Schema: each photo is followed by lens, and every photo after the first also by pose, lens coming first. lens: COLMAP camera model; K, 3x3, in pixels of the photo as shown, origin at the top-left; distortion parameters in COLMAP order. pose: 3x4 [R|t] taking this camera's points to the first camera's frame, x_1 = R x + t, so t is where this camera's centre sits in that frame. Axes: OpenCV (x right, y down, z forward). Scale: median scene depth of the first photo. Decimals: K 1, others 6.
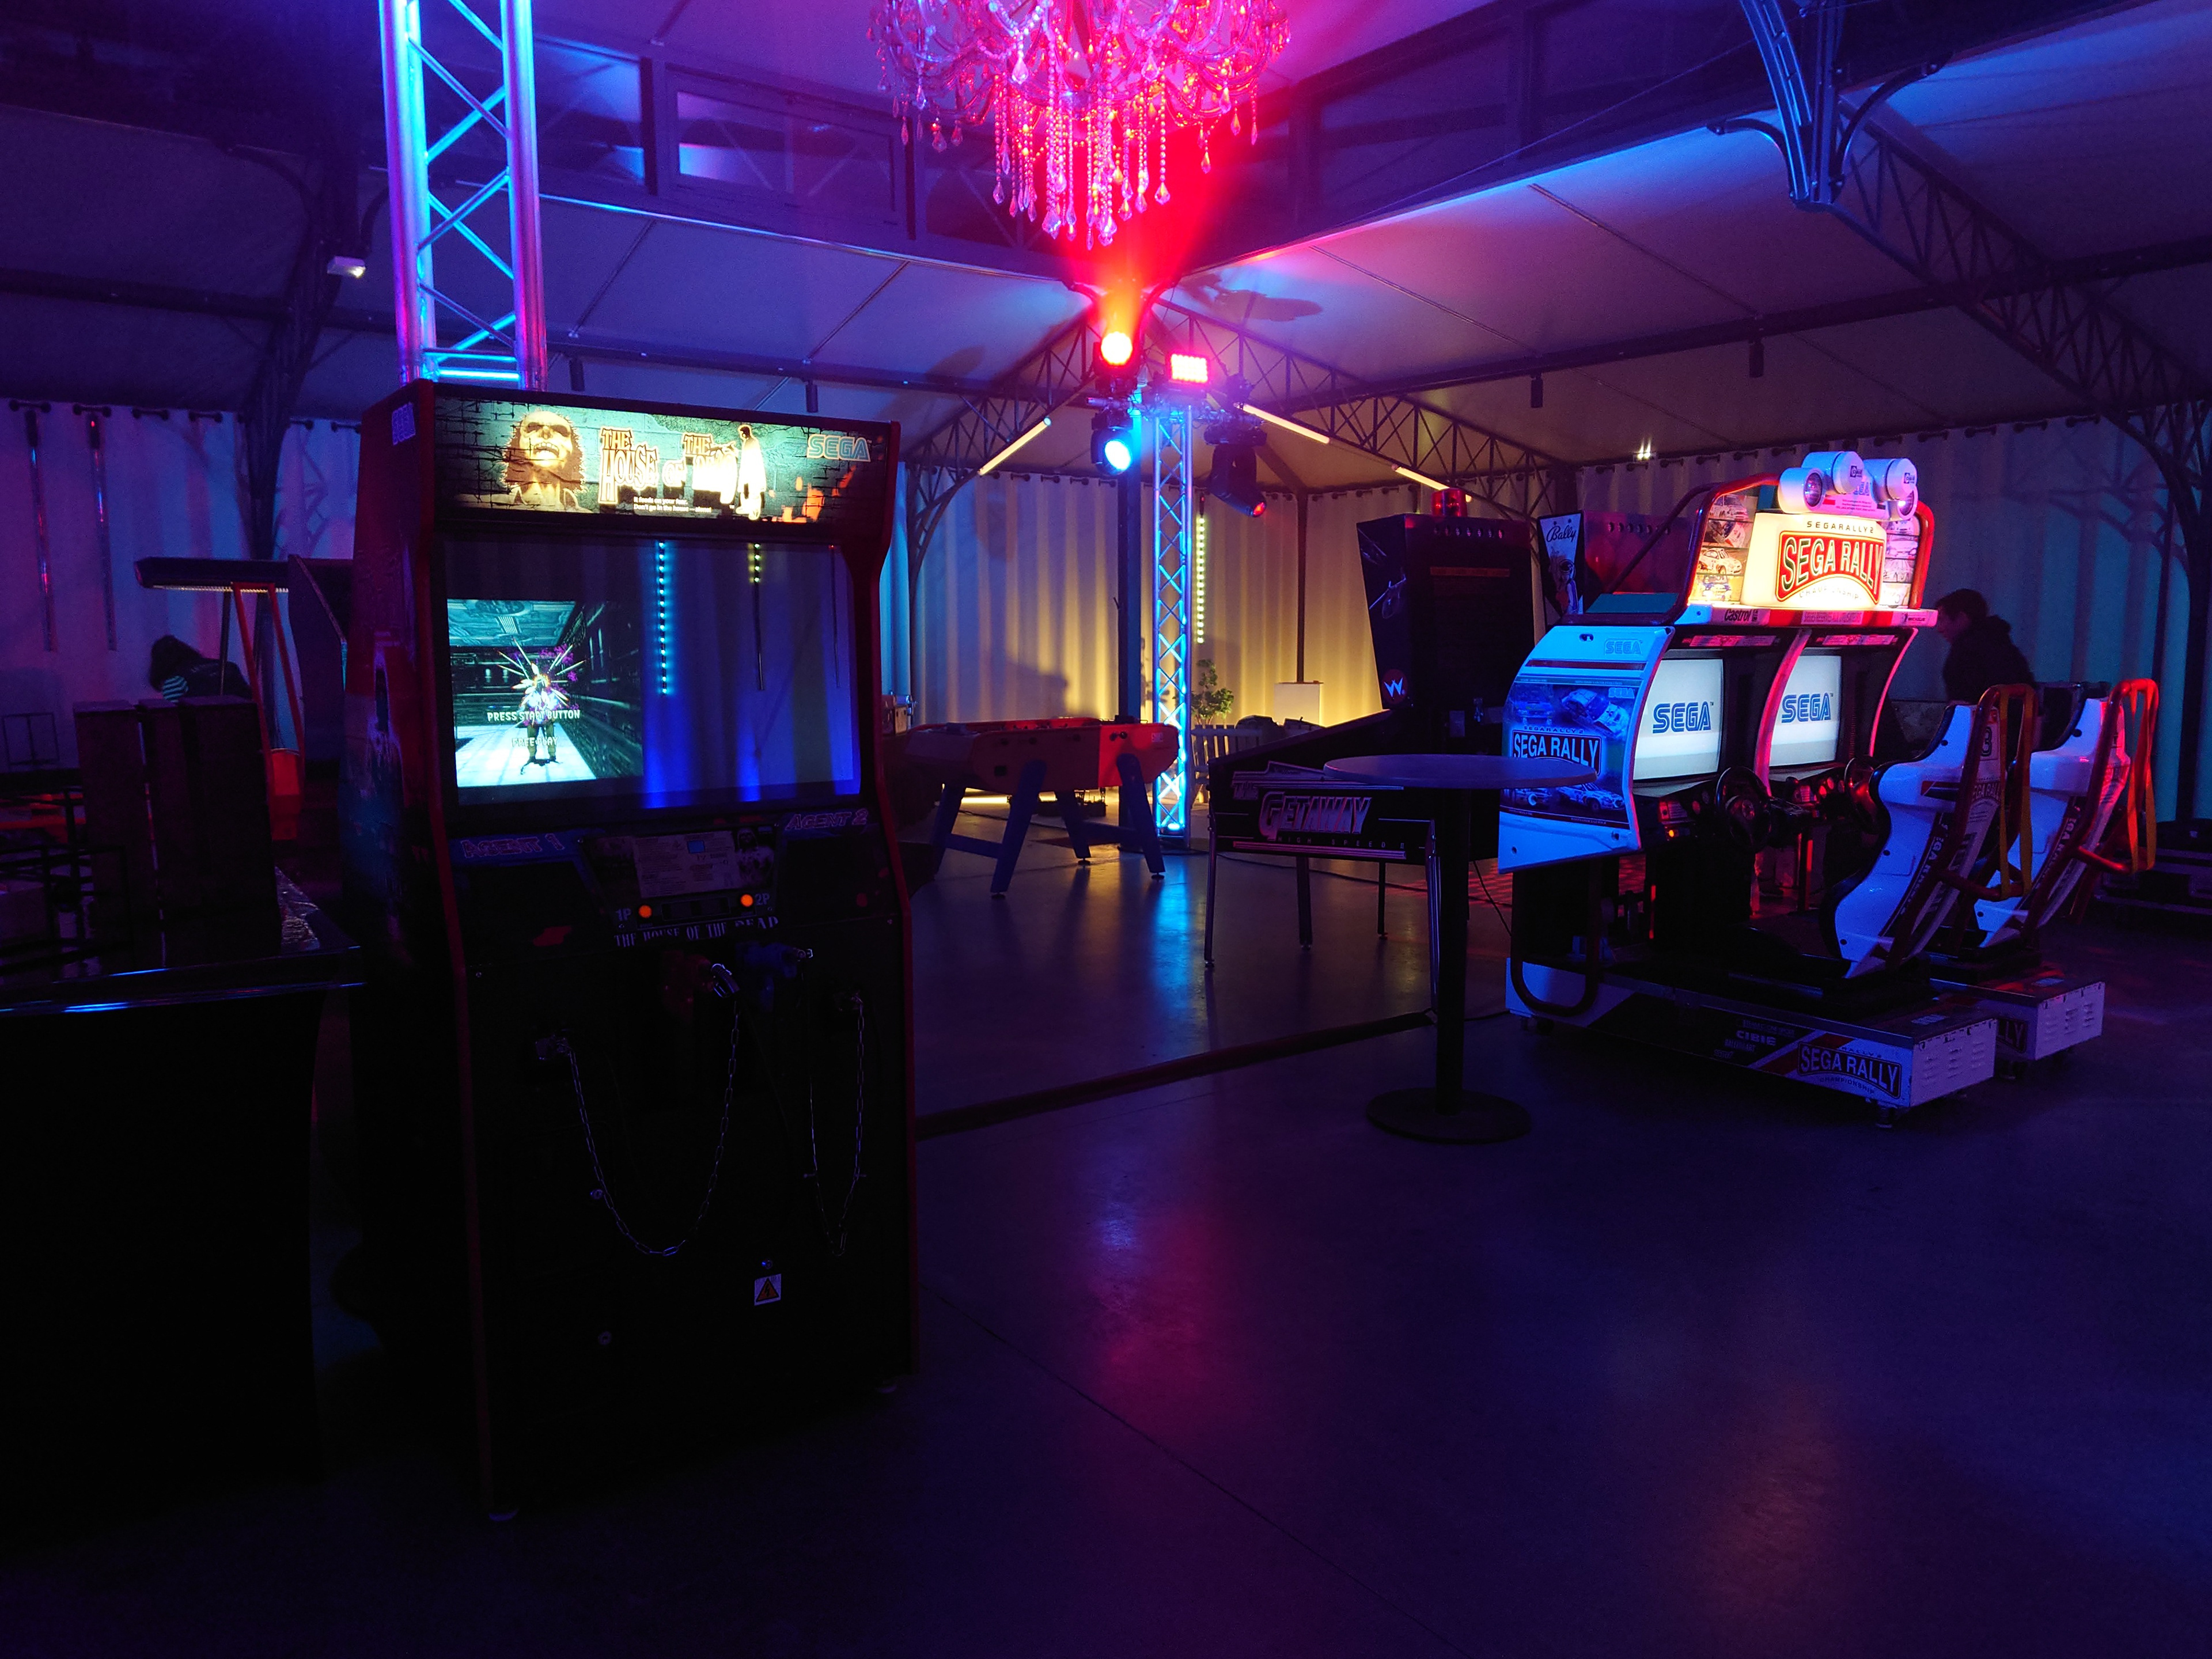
lens RADIAL K [[1517.8, 0, 1124.0], [0, 1517.8, 821.0], [0, 0, 1]] dist [-0.007234, 0.007442]
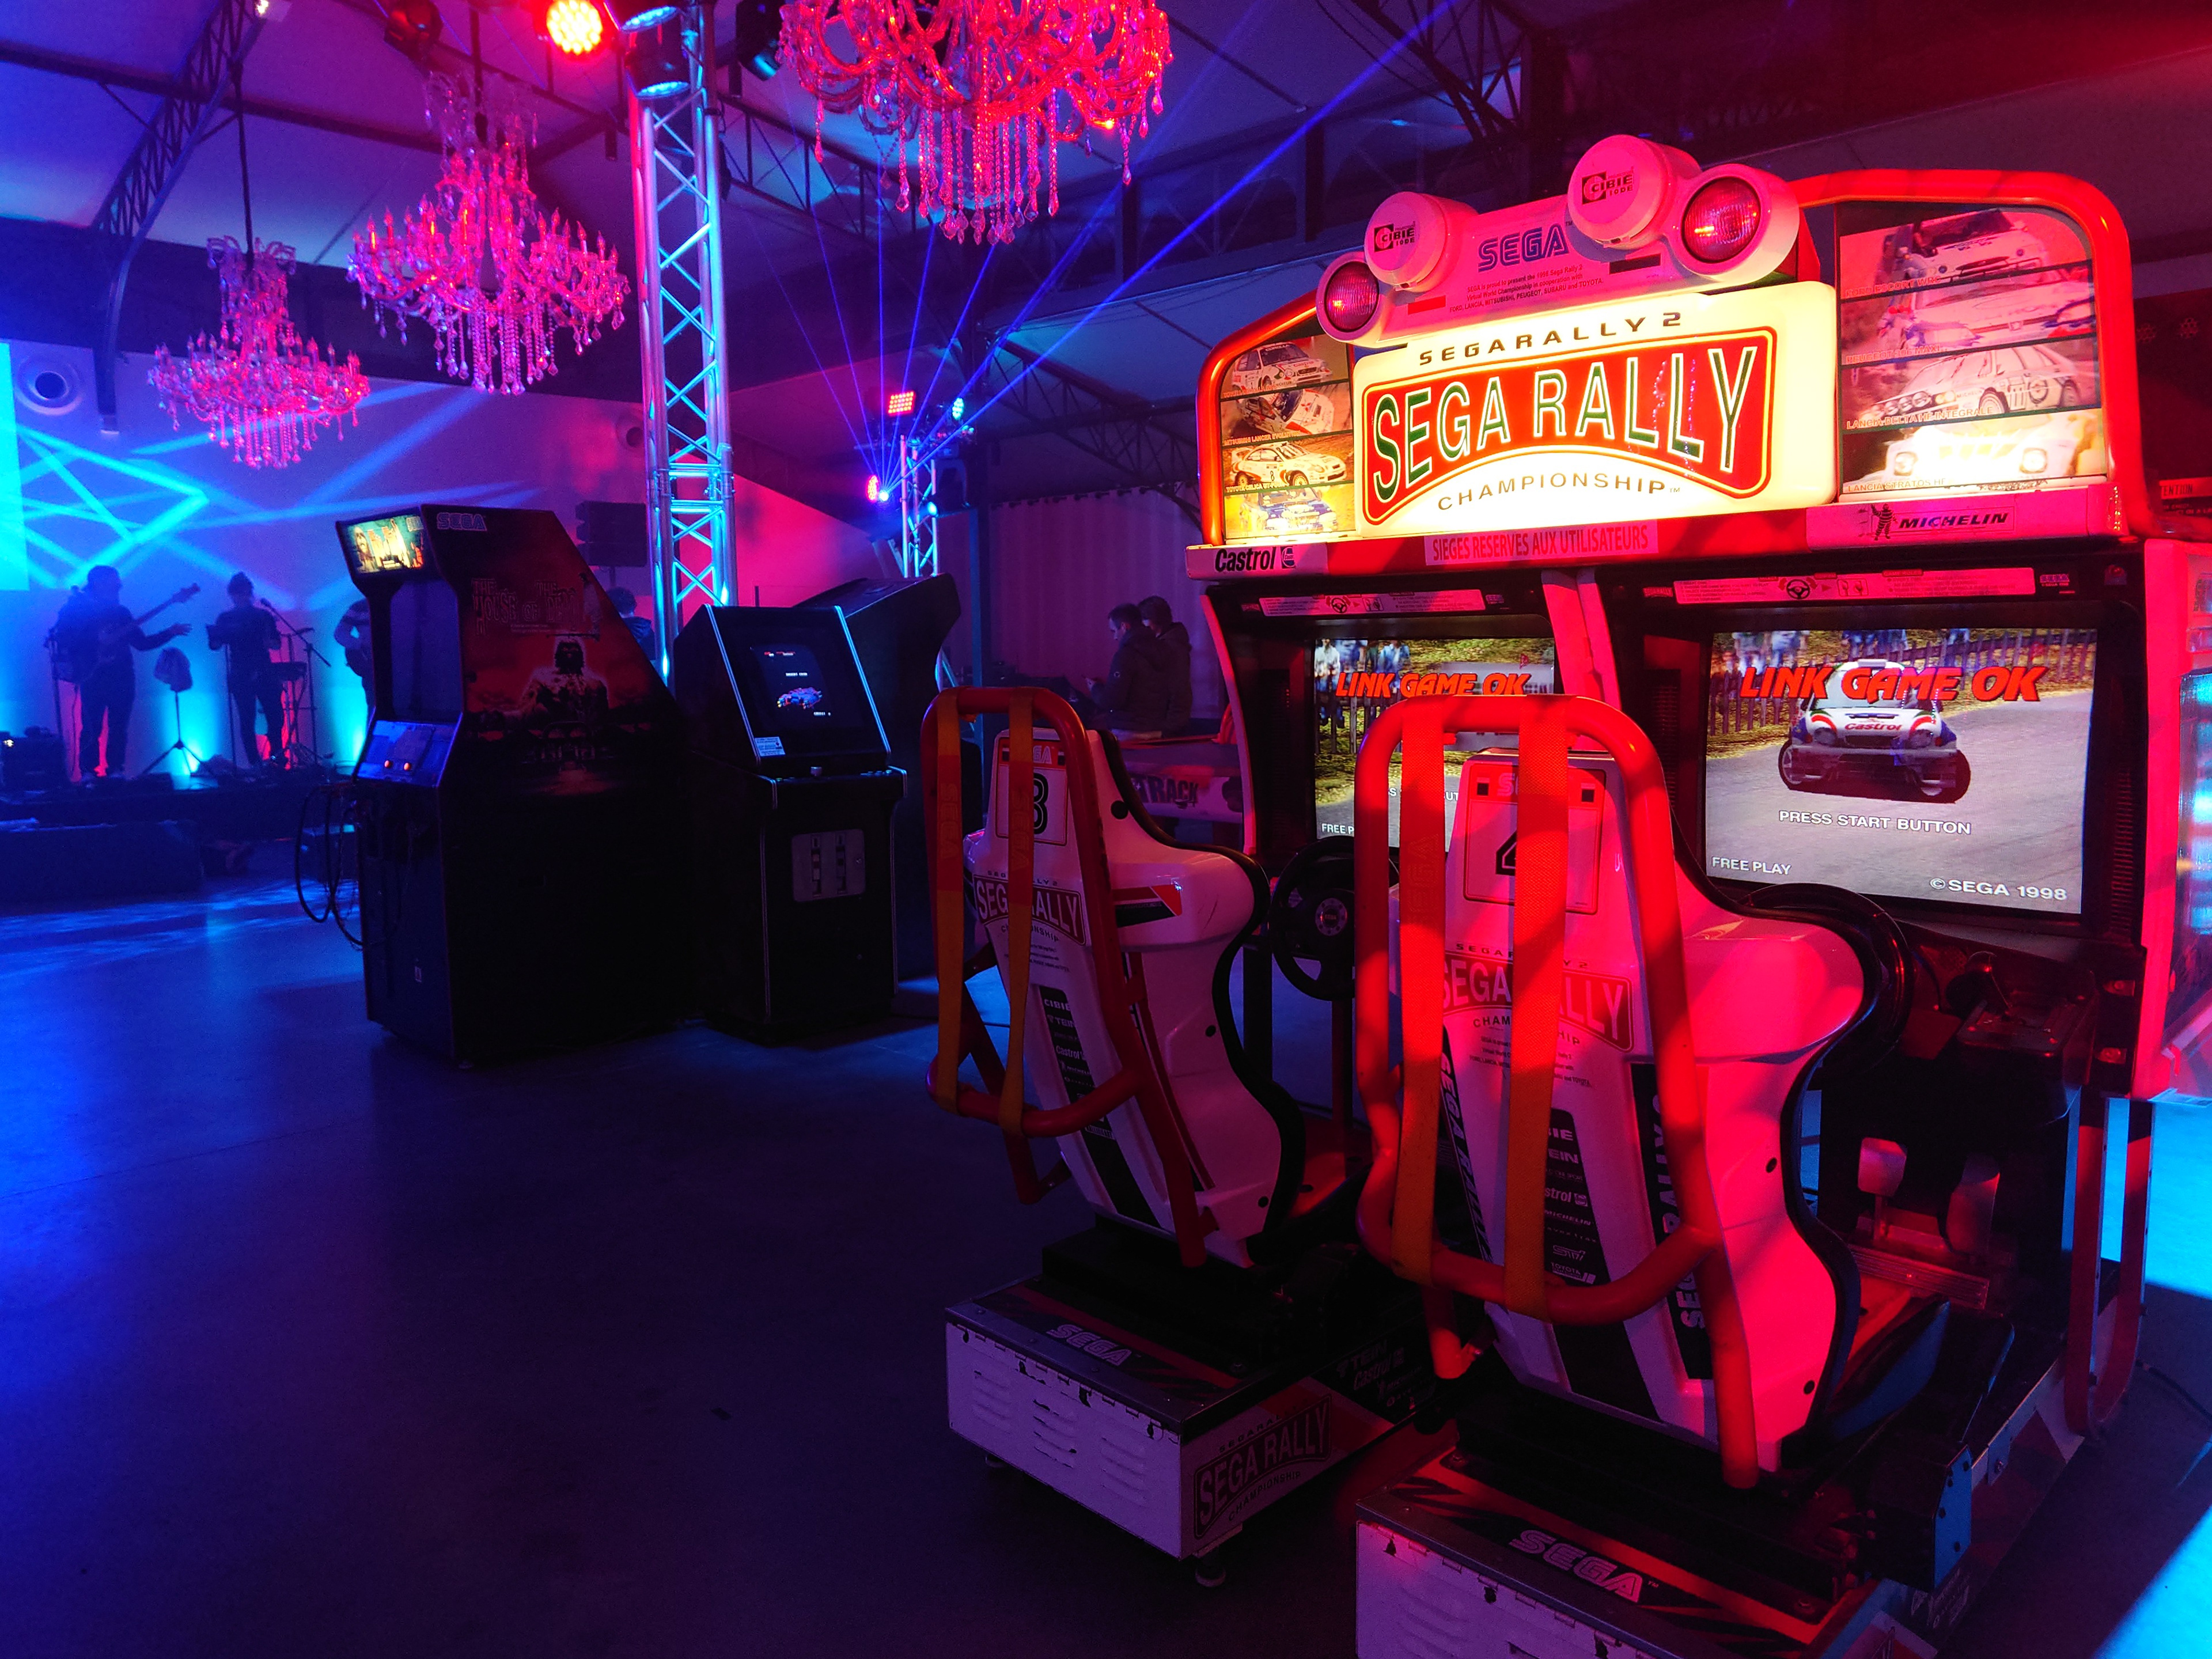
lens RADIAL K [[1517.8, 0, 1113.2], [0, 1517.8, 808.4], [0, 0, 1]] dist [-0.007234, 0.007442]
pose [[0.135730, 0.107122, -0.984938, 0.927940], [-0.106131, 0.989989, 0.093046, -0.088229], [0.985045, 0.091904, 0.145740, 0.844242]]
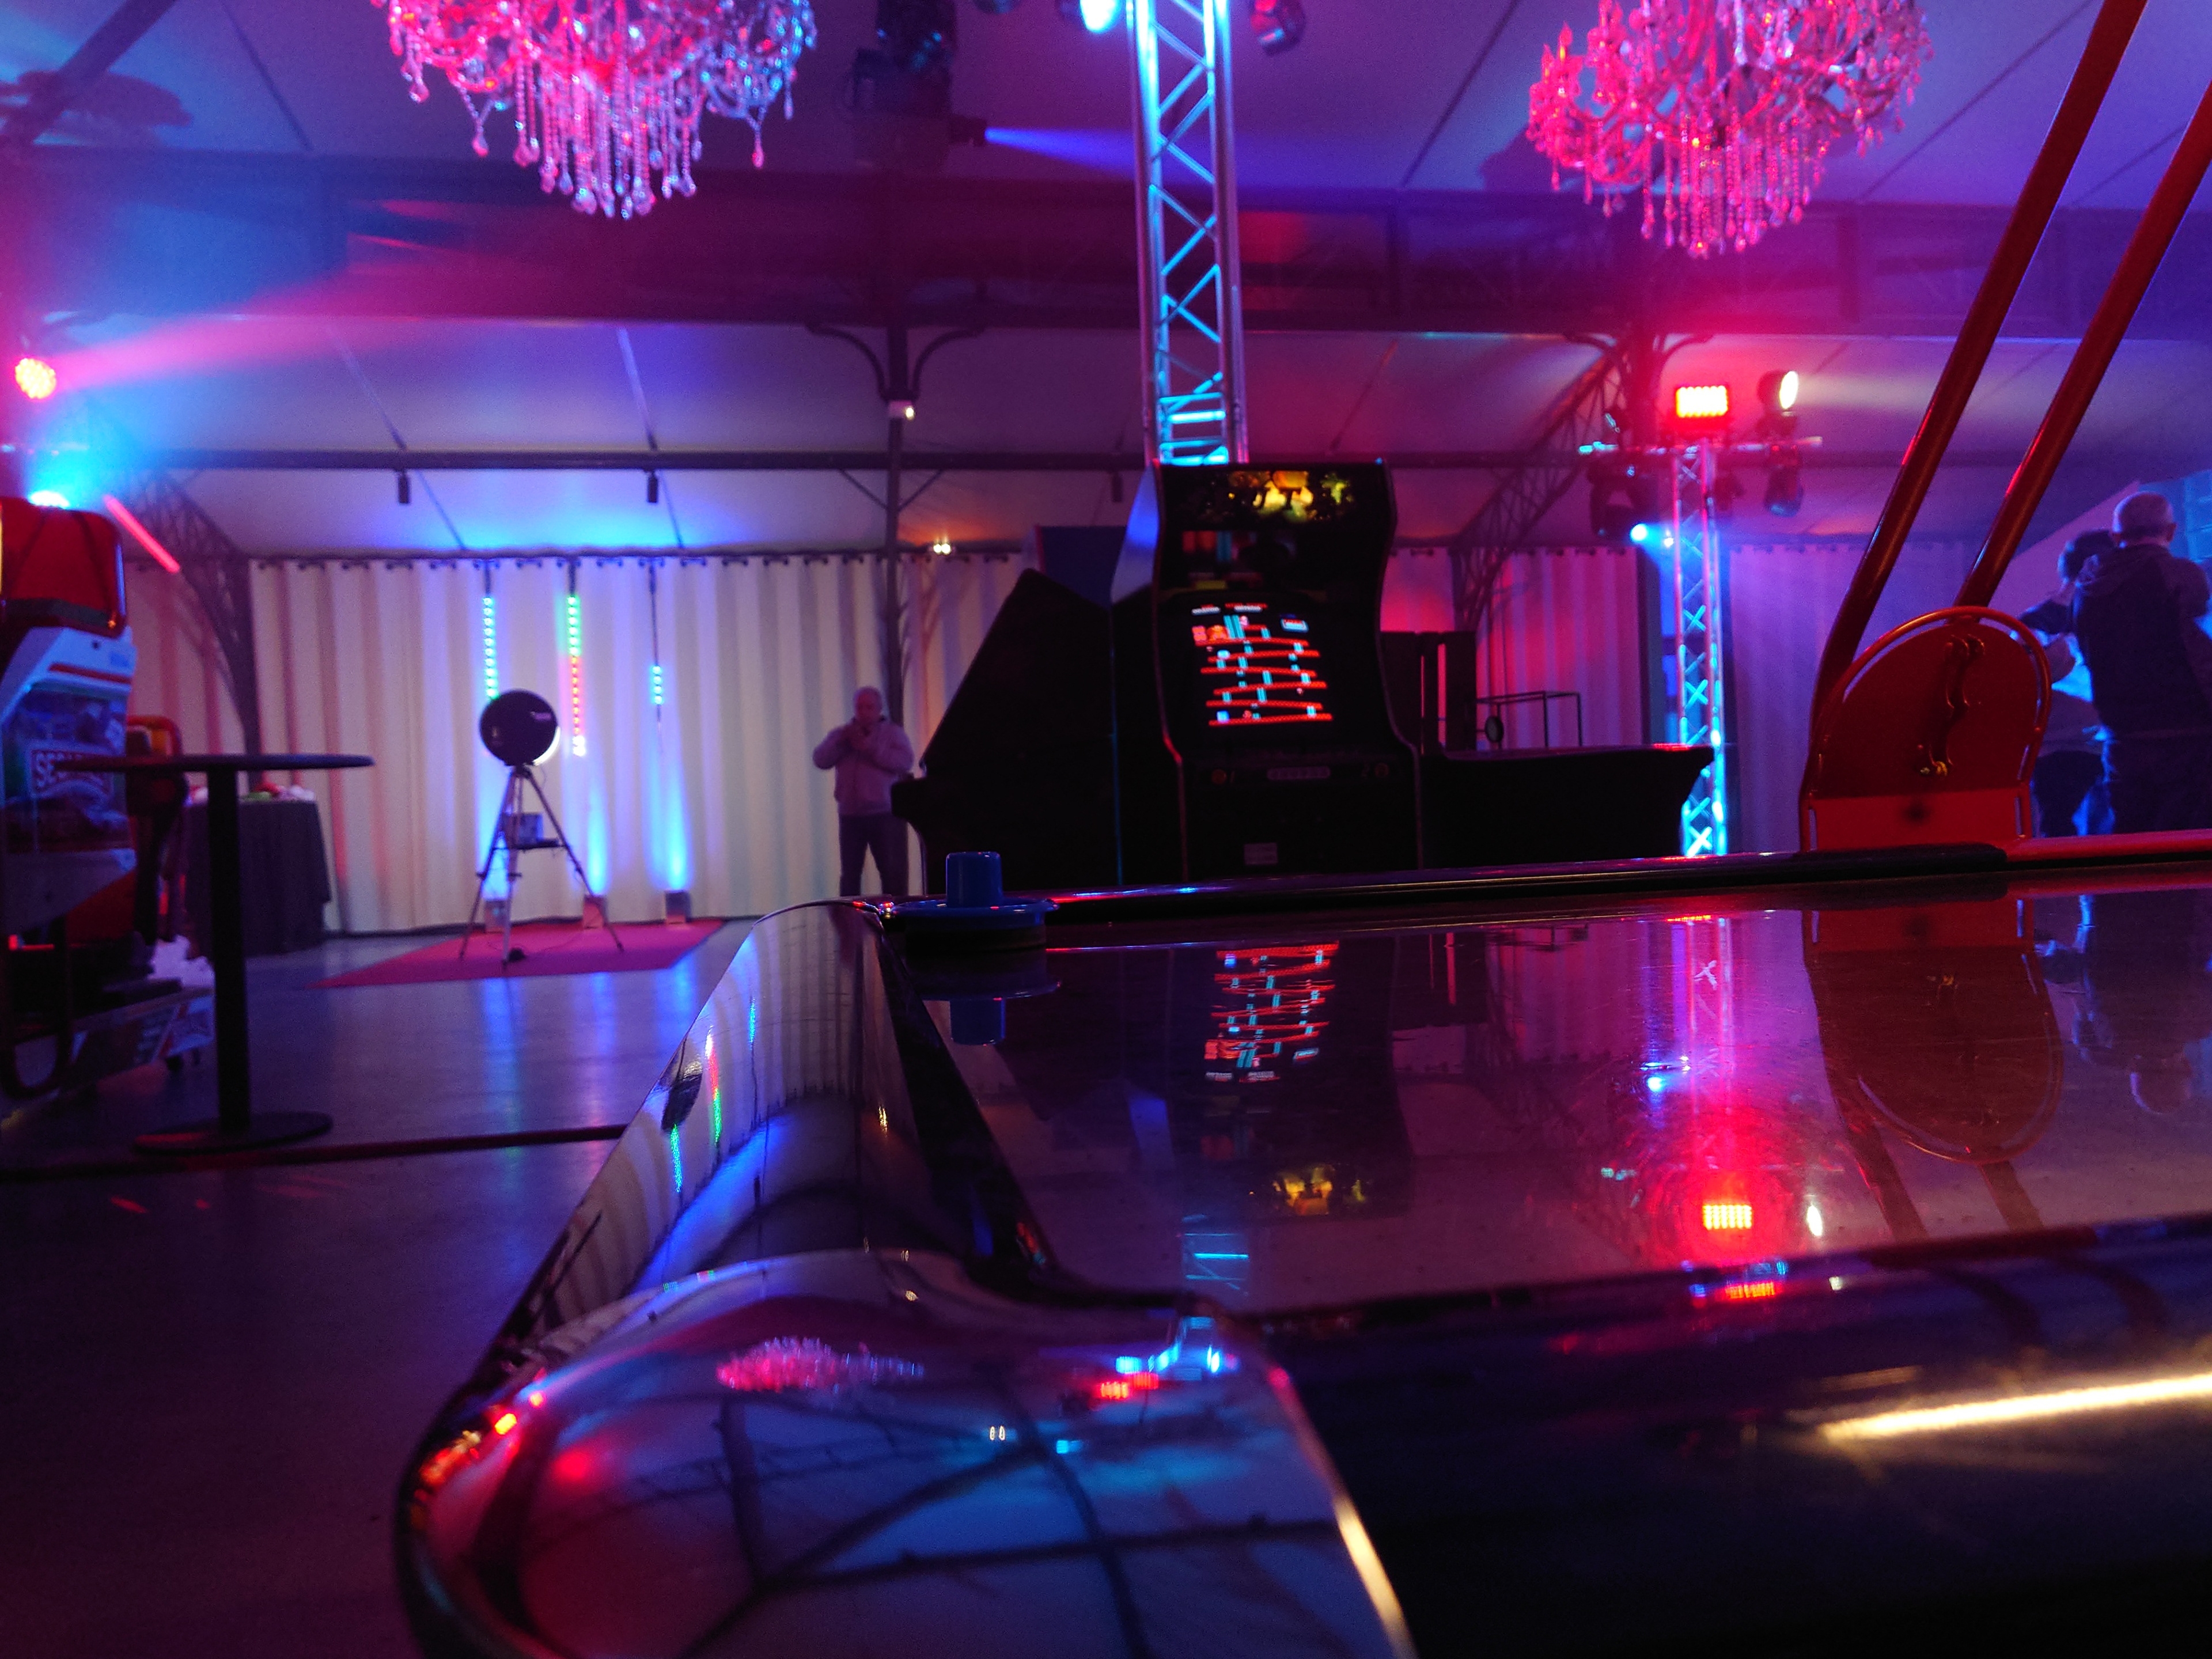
lens RADIAL K [[1517.8, 0, 1116.9], [0, 1517.8, 834.8], [0, 0, 1]] dist [-0.007234, 0.007442]
pose [[-0.890288, 0.025291, 0.454696, -0.662605], [0.094807, 0.986873, 0.130740, -0.069333], [-0.445420, 0.159504, -0.880999, 1.554237]]
